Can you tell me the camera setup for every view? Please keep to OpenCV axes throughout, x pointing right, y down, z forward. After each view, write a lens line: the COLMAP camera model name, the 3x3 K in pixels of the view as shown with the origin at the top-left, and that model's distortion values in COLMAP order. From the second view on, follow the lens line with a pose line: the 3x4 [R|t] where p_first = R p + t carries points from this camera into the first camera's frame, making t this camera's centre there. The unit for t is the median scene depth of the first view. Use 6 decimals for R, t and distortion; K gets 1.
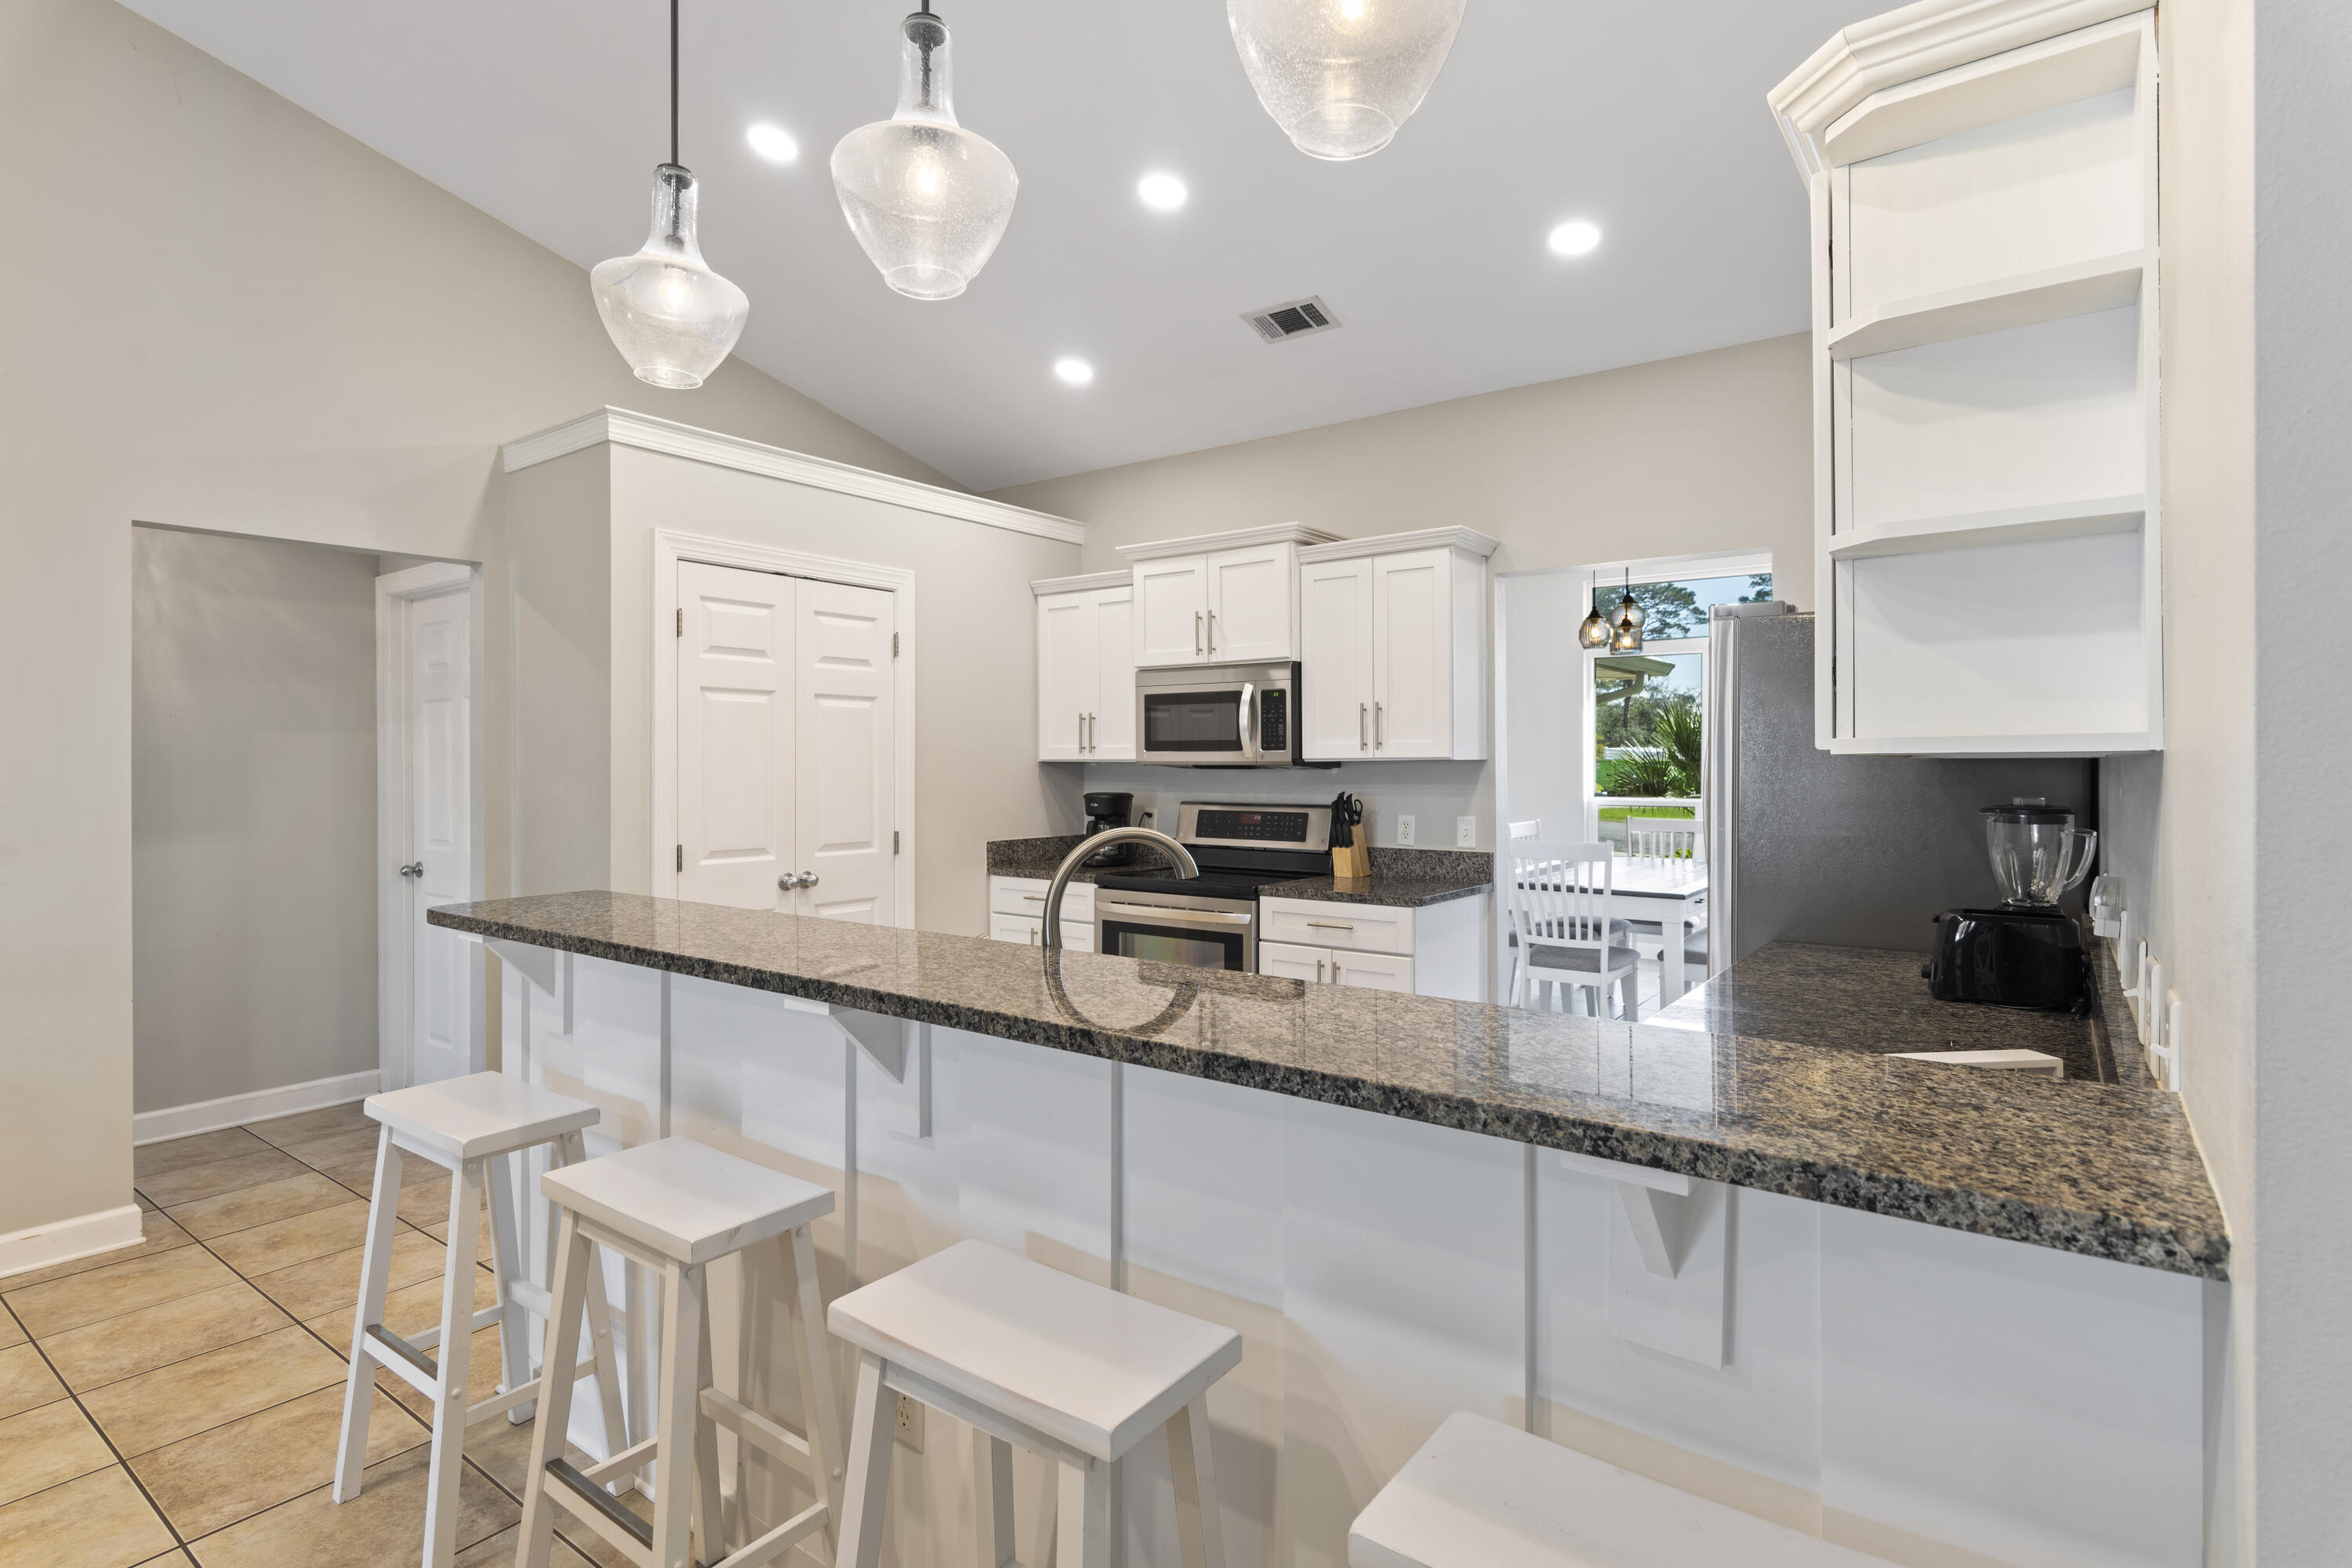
lens RADIAL K [[1155.5, 0, 1171.5], [0, 1155.5, 757.3], [0, 0, 1]] dist [0.004777, 0.000198]
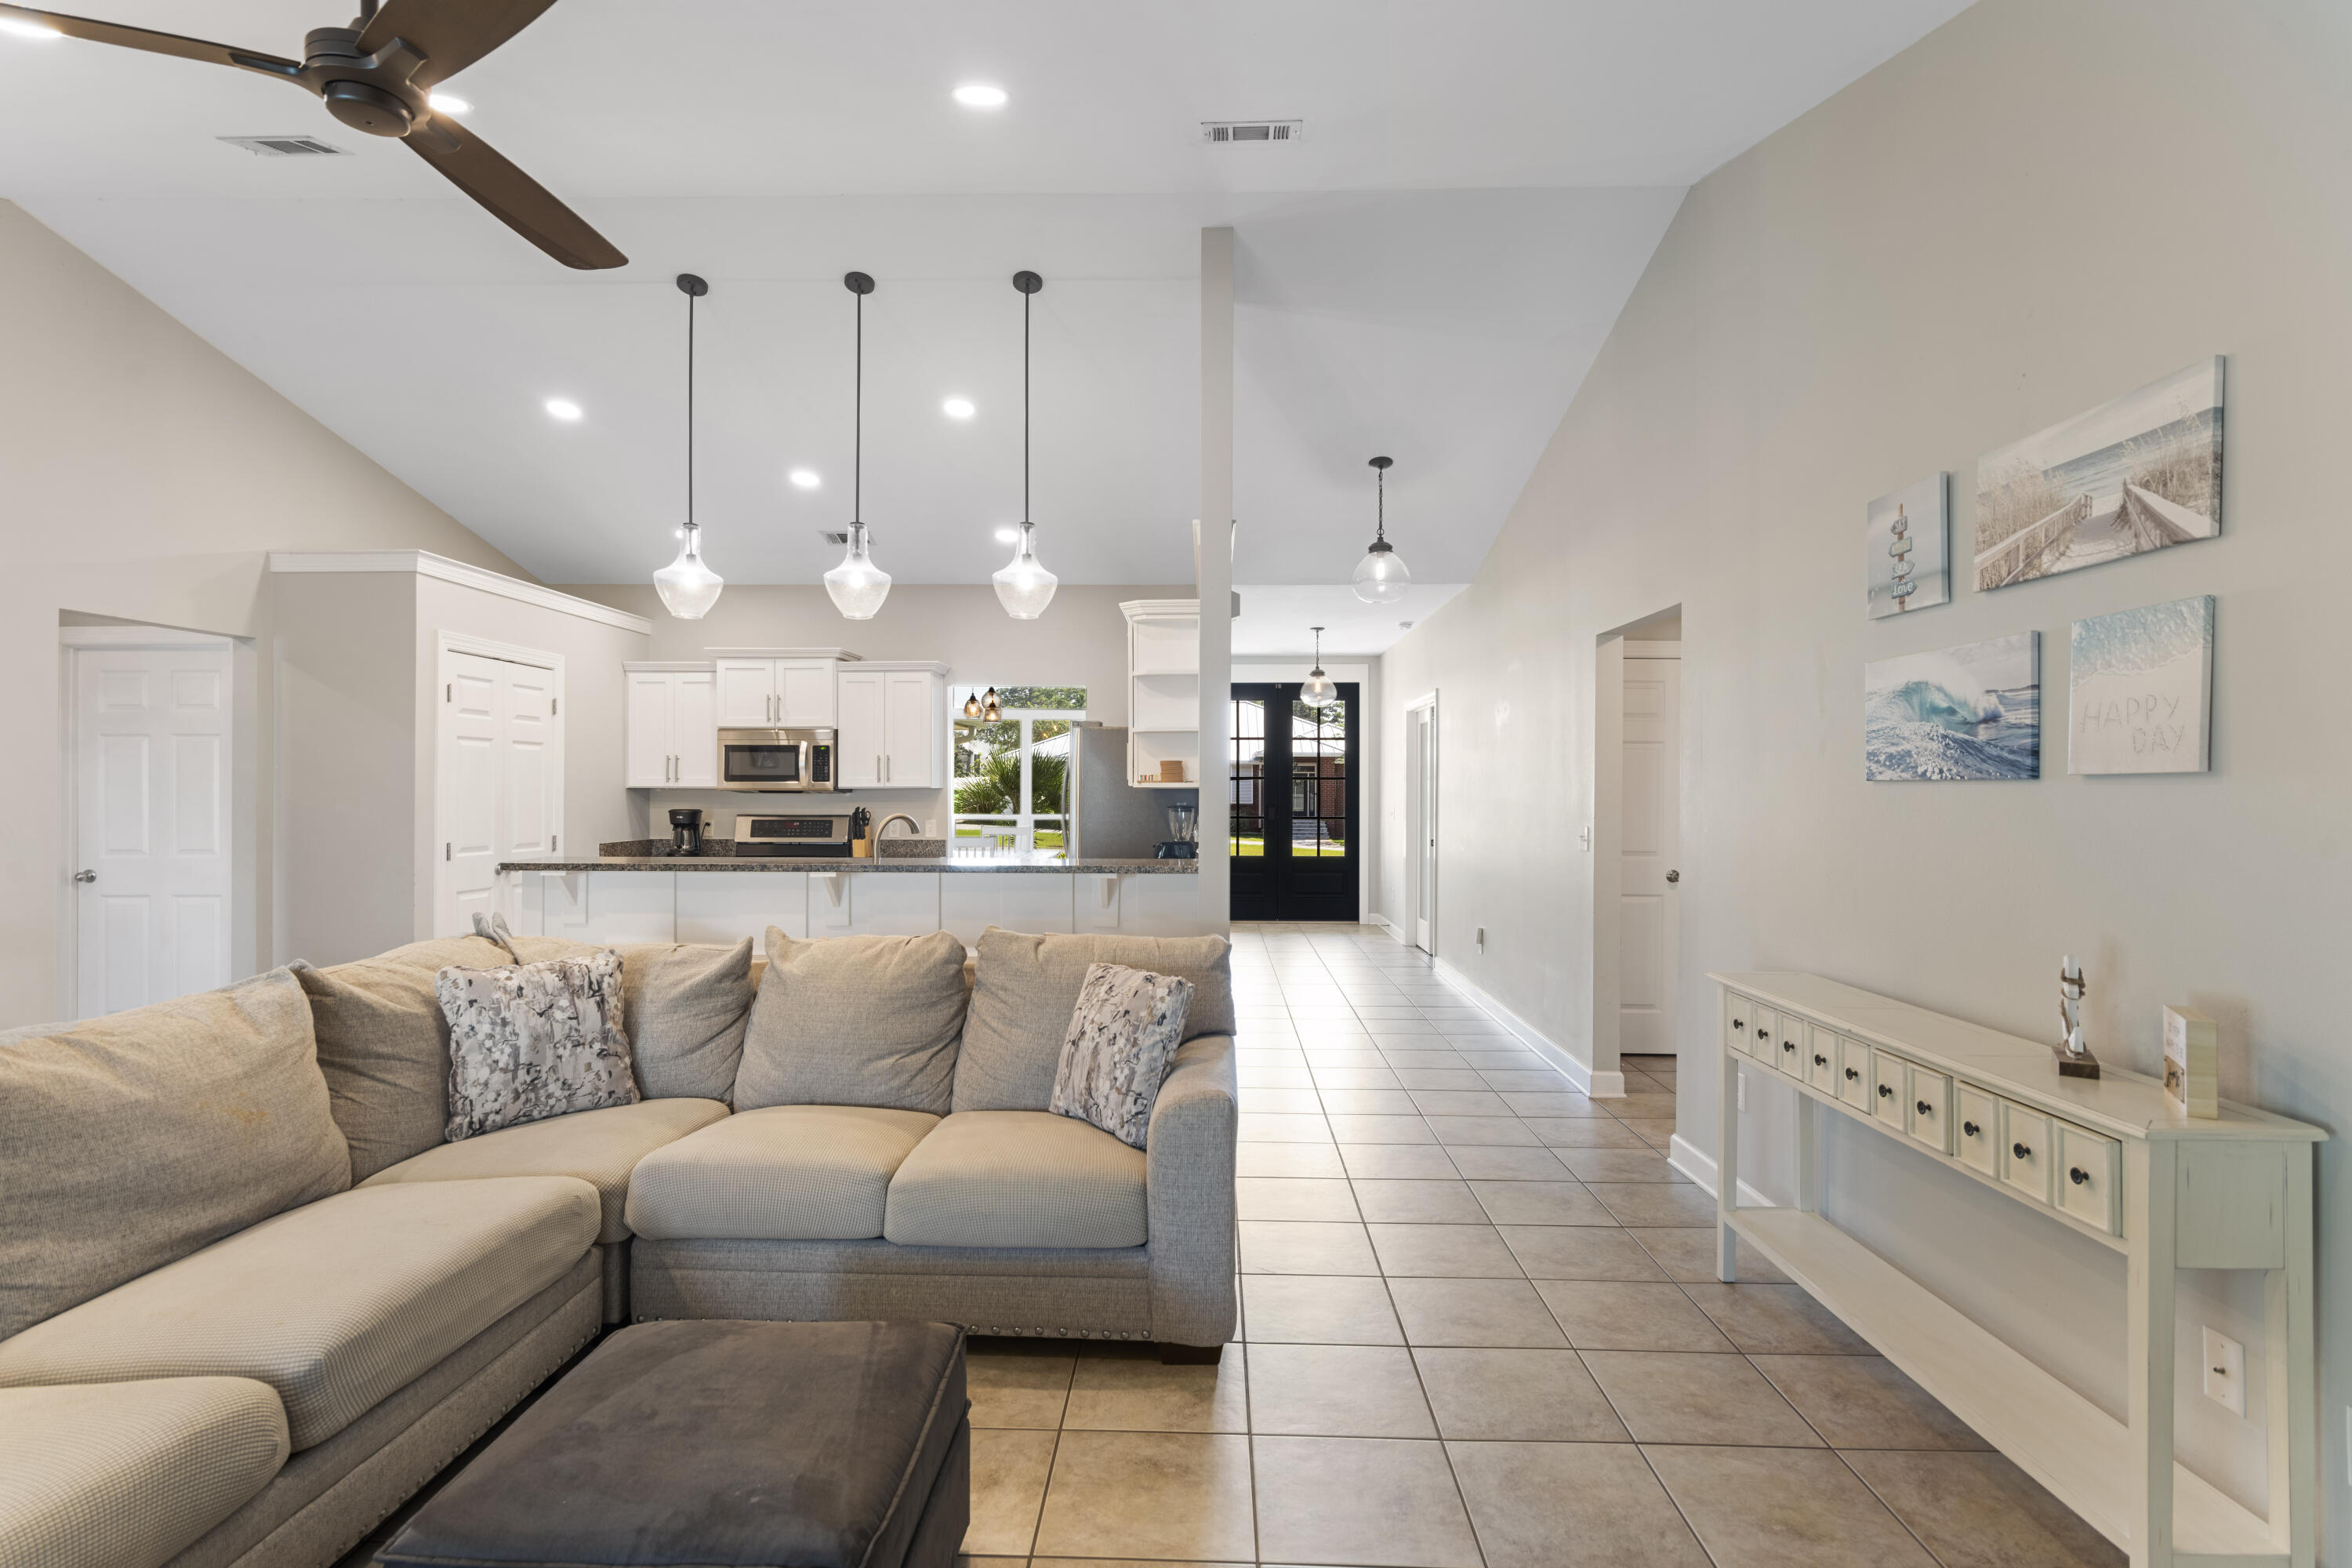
lens RADIAL K [[1146.2, 0, 1173.2], [0, 1146.2, 783.8], [0, 0, 1]] dist [0.000136, -0.000447]
pose [[0.818515, 0.006568, 0.574448, -0.474679], [-0.005706, 0.999978, -0.003303, -0.000464], [-0.574457, -0.000574, 0.818534, -0.687795]]
